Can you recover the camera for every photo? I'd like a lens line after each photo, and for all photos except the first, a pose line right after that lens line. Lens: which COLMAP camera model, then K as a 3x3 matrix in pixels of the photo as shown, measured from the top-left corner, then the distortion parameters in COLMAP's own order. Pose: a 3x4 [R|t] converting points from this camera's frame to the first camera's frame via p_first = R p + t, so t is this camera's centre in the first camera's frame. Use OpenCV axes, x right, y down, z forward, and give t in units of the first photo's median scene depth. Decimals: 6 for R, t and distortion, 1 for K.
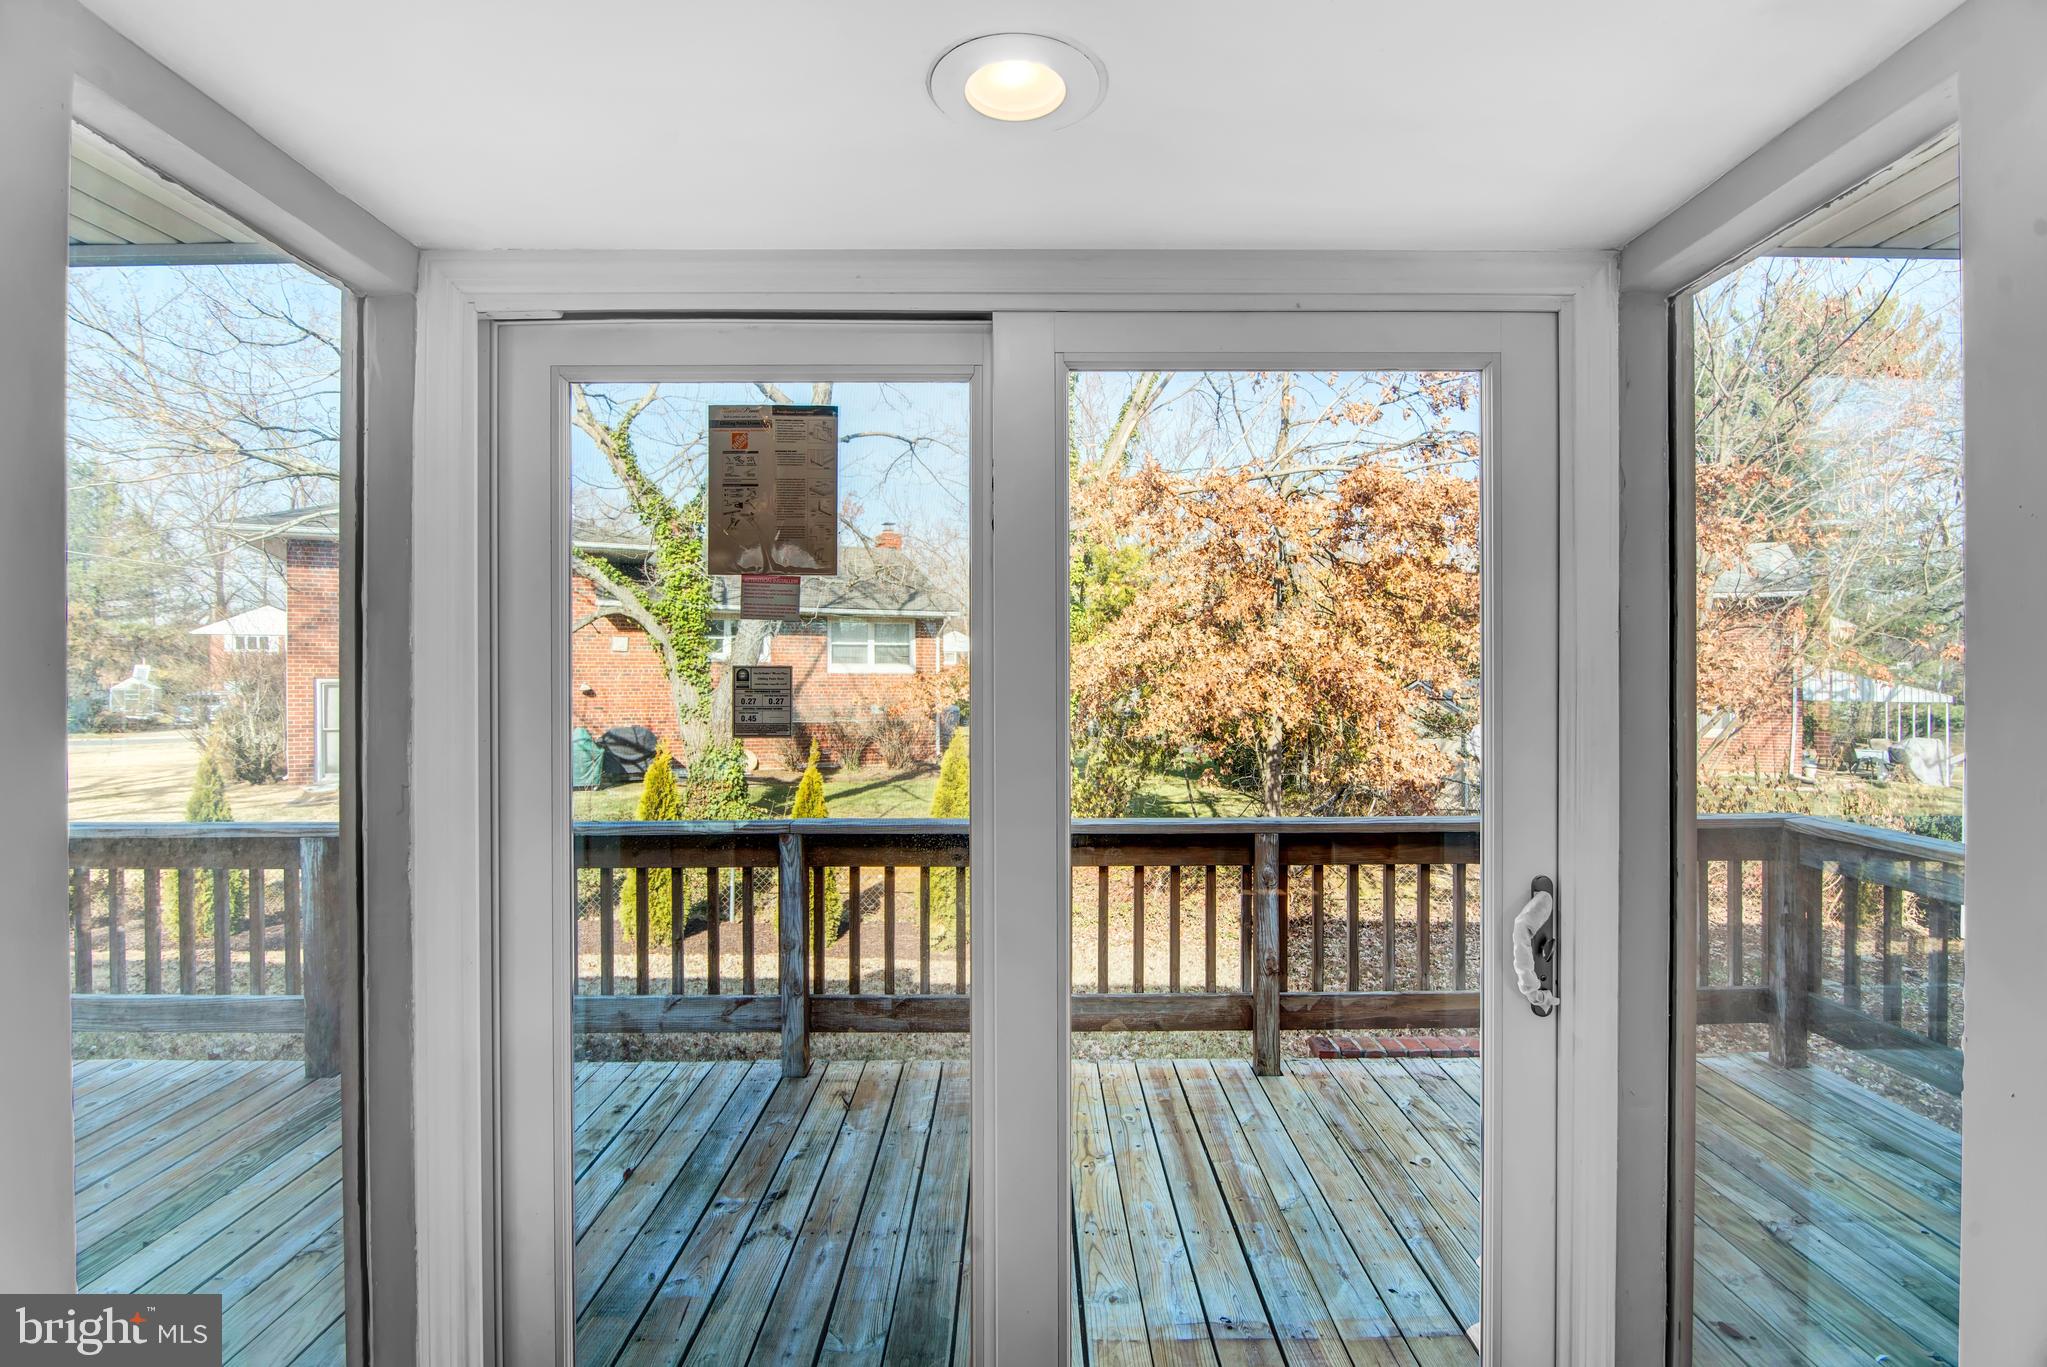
lens RADIAL K [[1005.0, 0, 1037.0], [0, 1005.0, 675.5], [0, 0, 1]] dist [-0.018681, 0.000065]
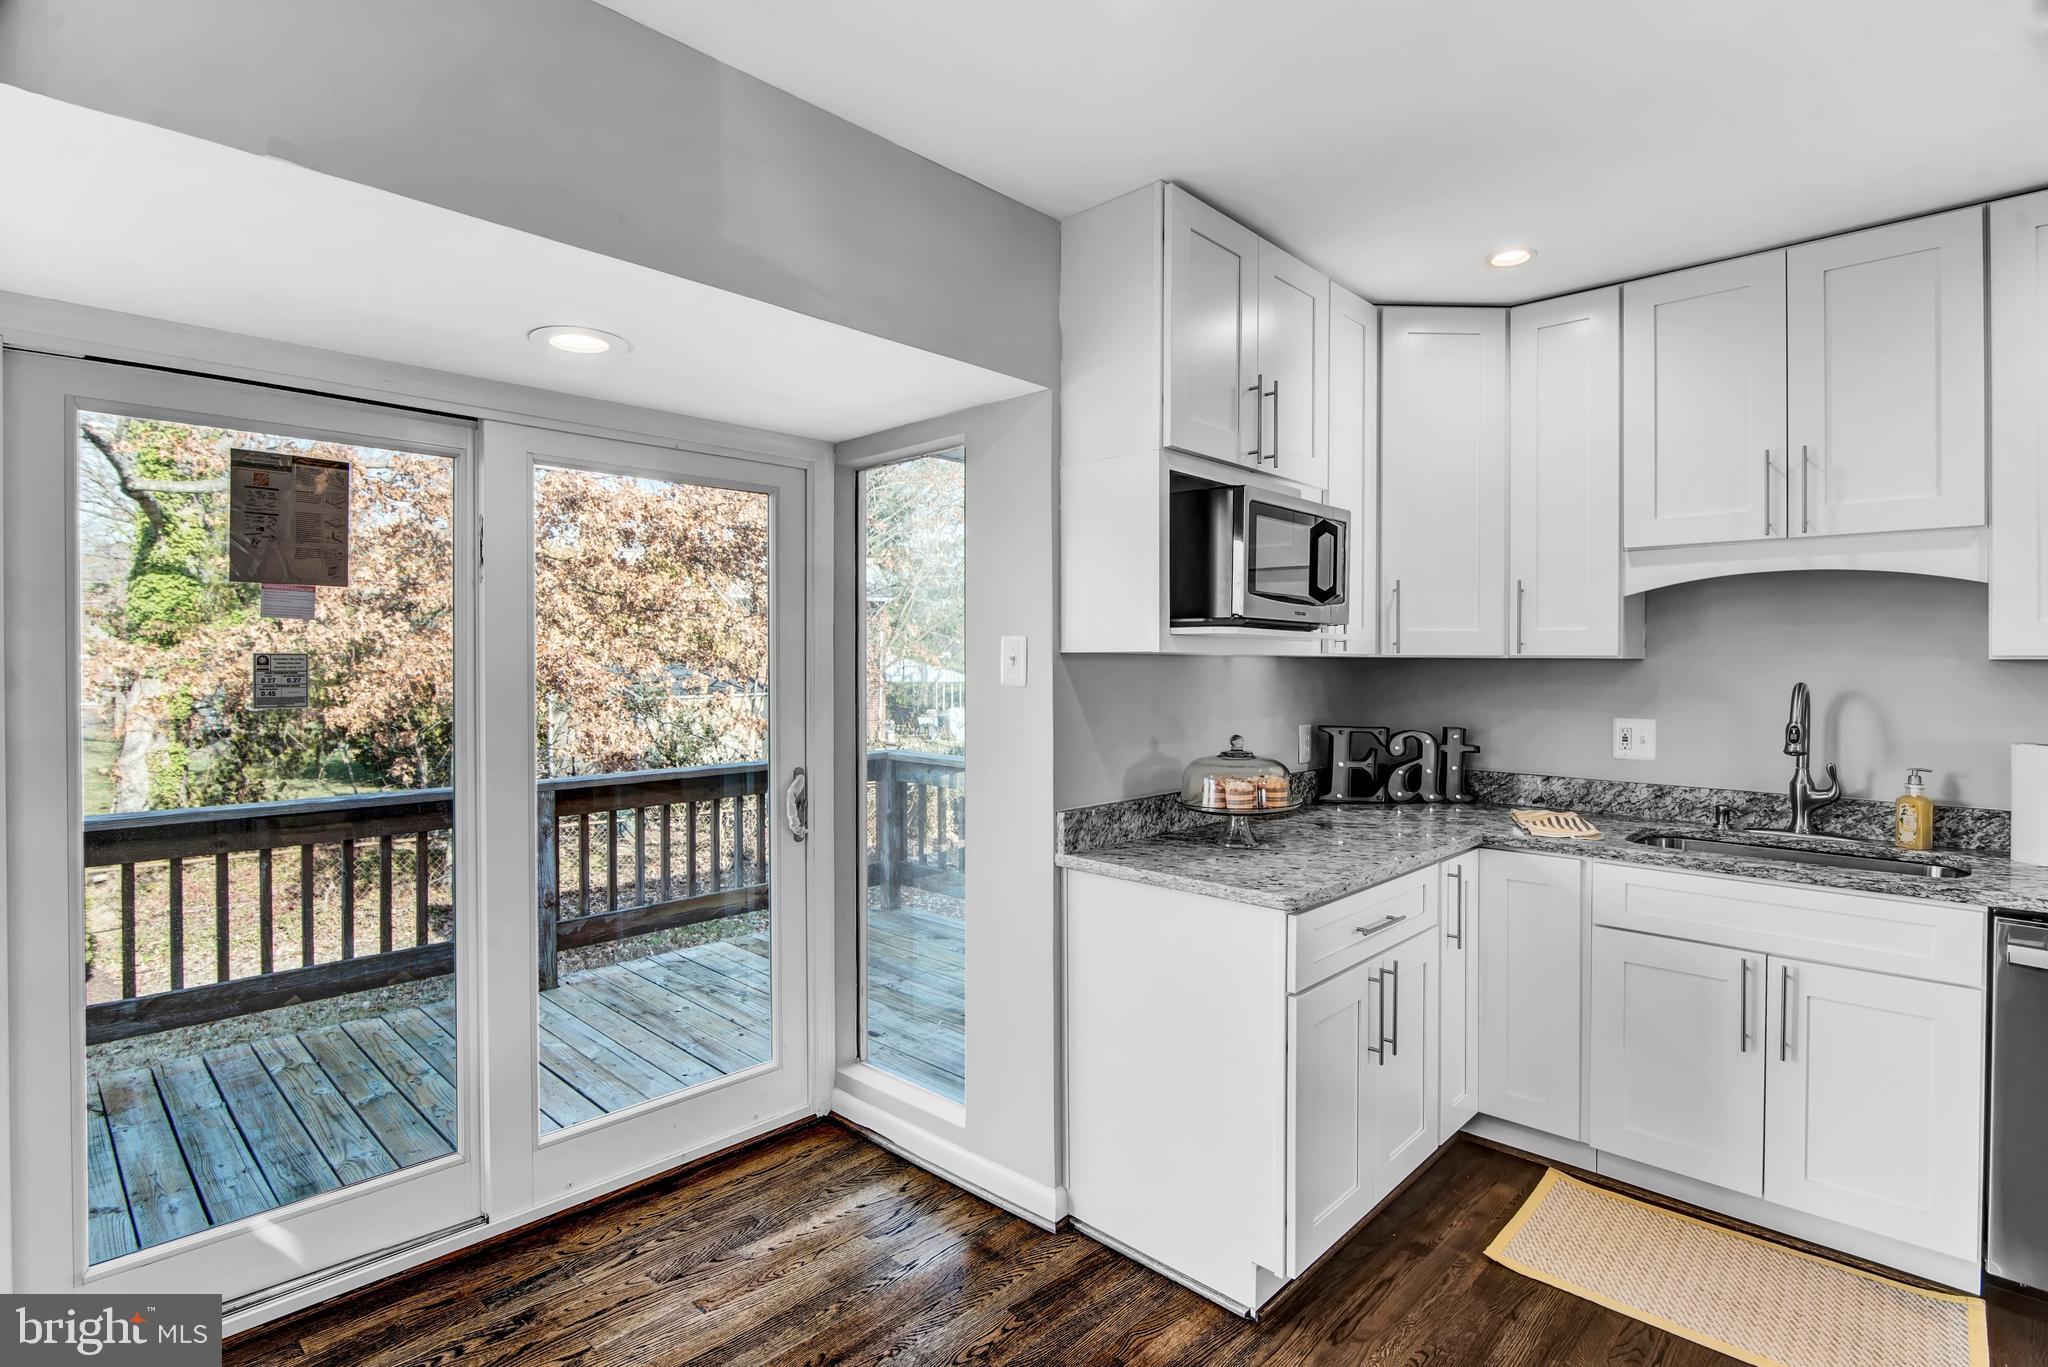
lens RADIAL K [[1005.5, 0, 1028.7], [0, 1005.5, 667.2], [0, 0, 1]] dist [-0.018681, 0.000065]
pose [[0.696446, -0.002948, 0.717603, -0.235729], [-0.000508, 0.999989, 0.004601, 0.001023], [-0.717609, -0.003569, 0.696437, -0.270076]]
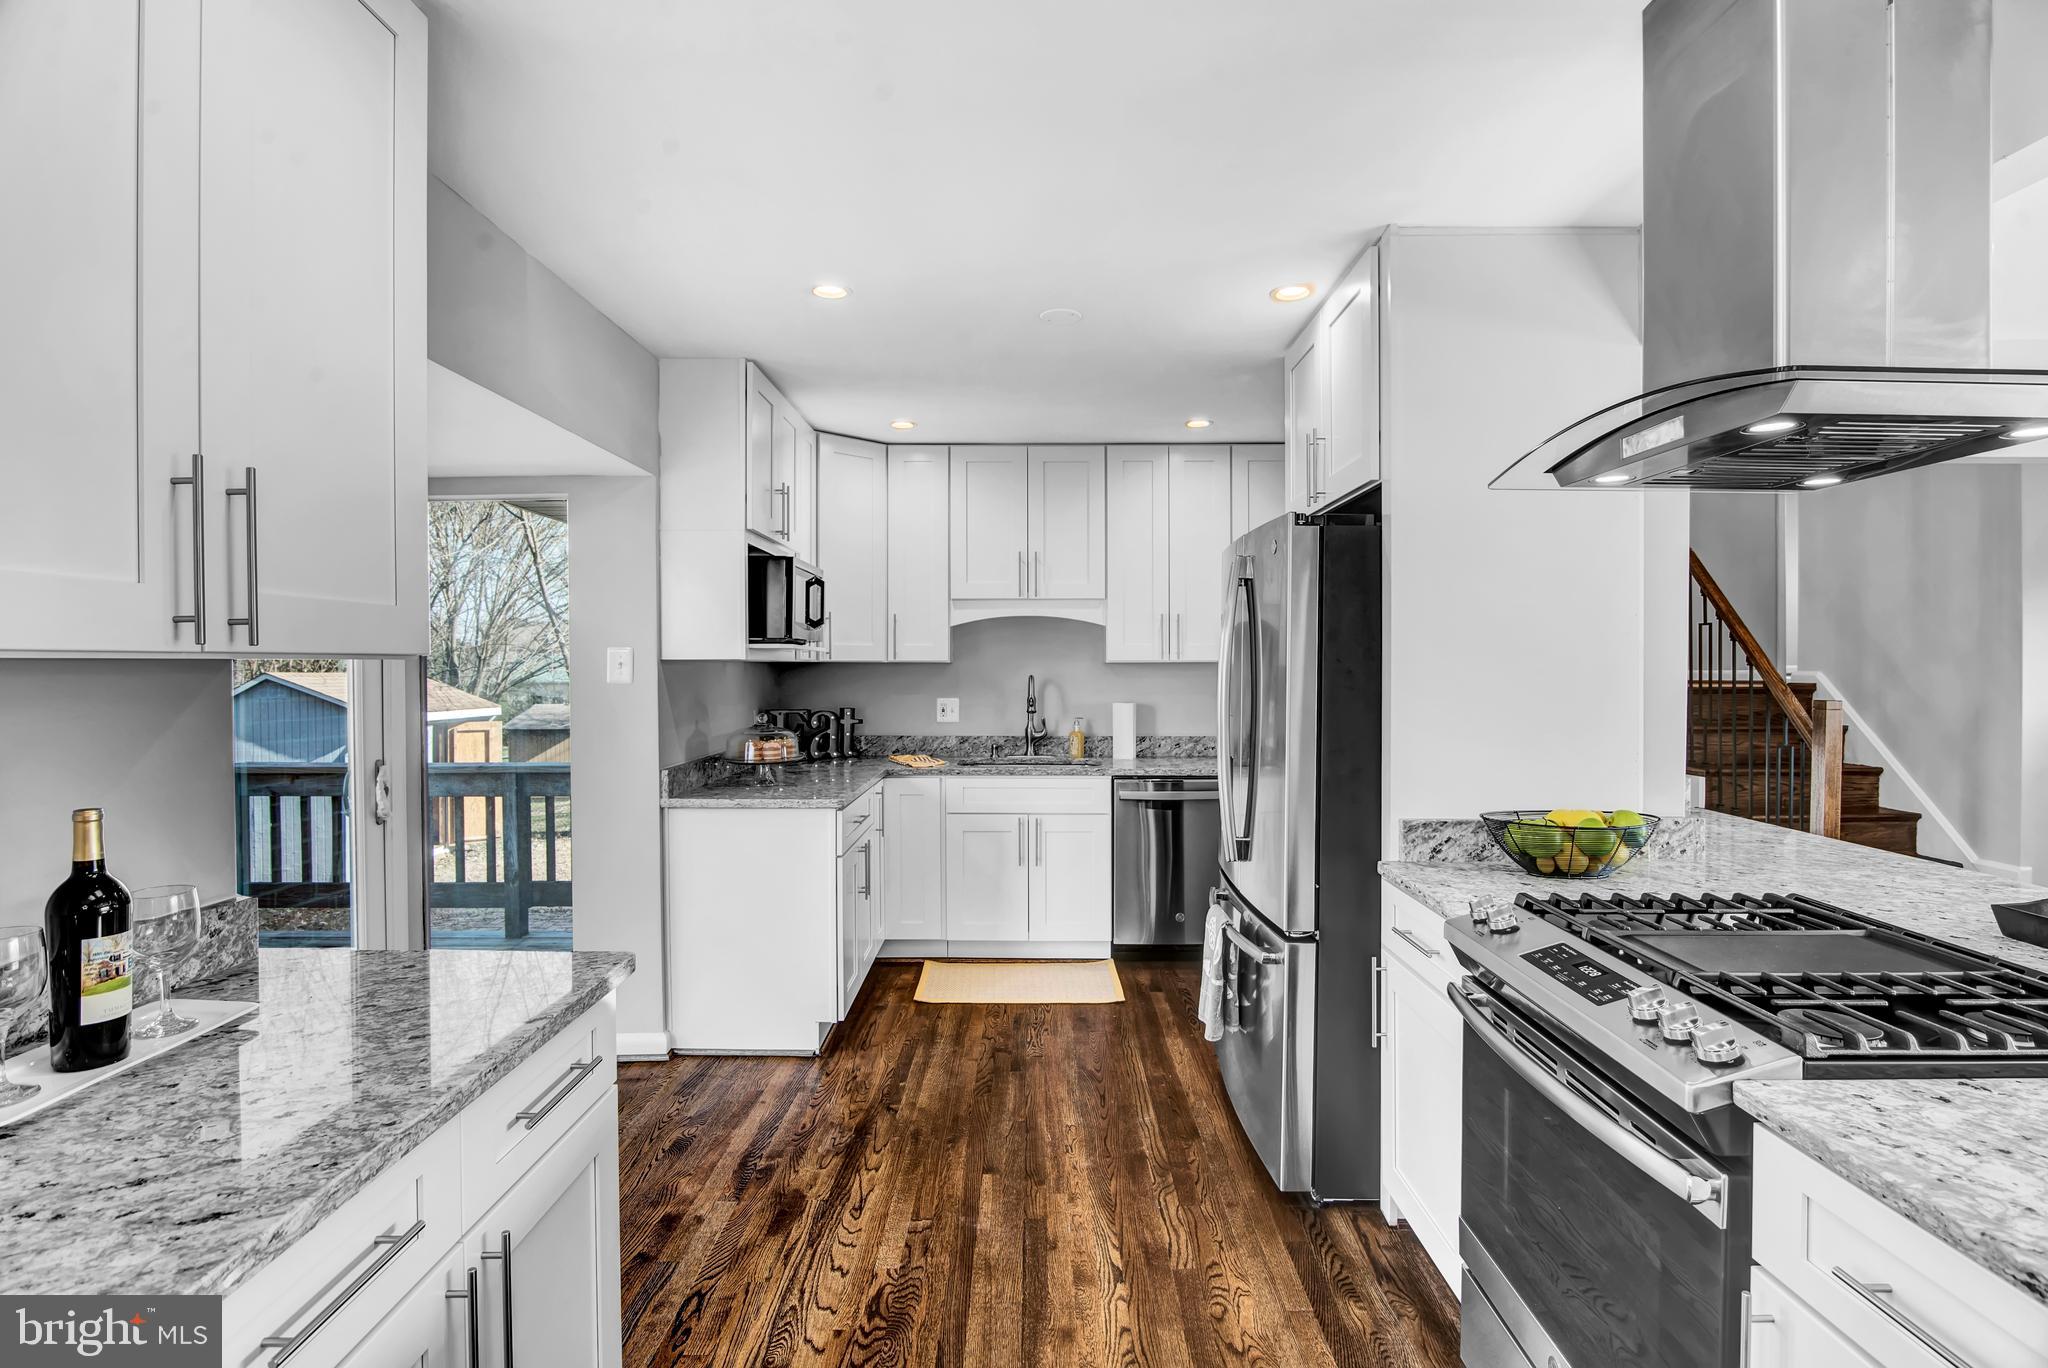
lens RADIAL K [[1005.5, 0, 1027.1], [0, 1005.5, 666.9], [0, 0, 1]] dist [-0.018681, 0.000065]
pose [[0.013304, -0.003627, 0.999905, -0.702684], [0.003220, 0.999988, 0.003585, -0.000962], [-0.999906, 0.003172, 0.013315, -0.182618]]
